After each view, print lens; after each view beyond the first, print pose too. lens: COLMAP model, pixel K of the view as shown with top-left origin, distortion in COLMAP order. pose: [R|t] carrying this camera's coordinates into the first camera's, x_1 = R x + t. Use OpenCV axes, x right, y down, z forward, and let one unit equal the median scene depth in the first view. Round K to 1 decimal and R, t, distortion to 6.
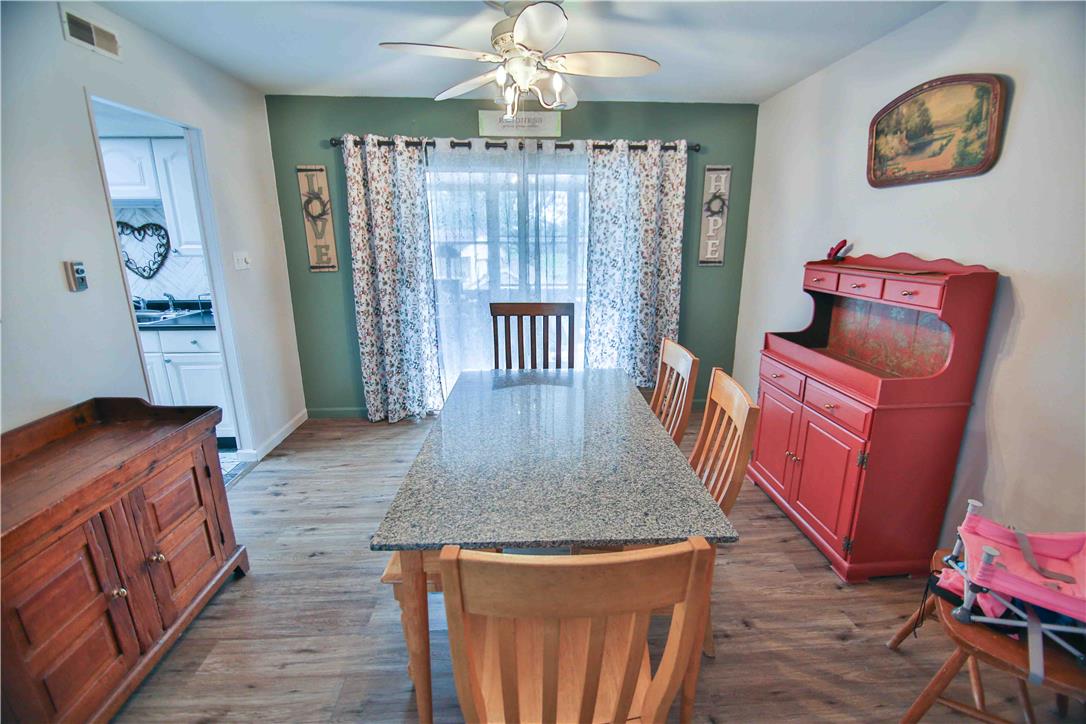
lens RADIAL K [[463.3, 0, 547.2], [0, 463.3, 358.6], [0, 0, 1]] dist [-0.021785, -0.000609]
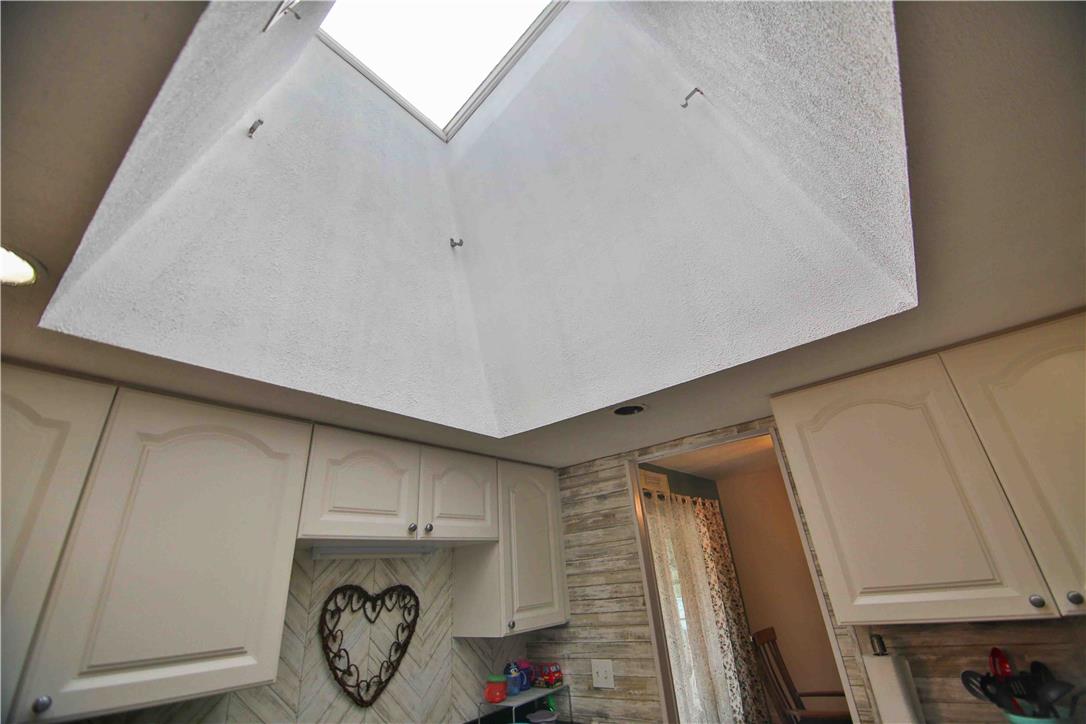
lens RADIAL K [[463.3, 0, 543.8], [0, 463.3, 352.7], [0, 0, 1]] dist [-0.021785, -0.000609]
pose [[0.664714, 0.275184, 0.694571, -1.229640], [0.270395, 0.778051, -0.567030, -0.146181], [-0.696450, 0.564721, 0.442773, 0.444193]]
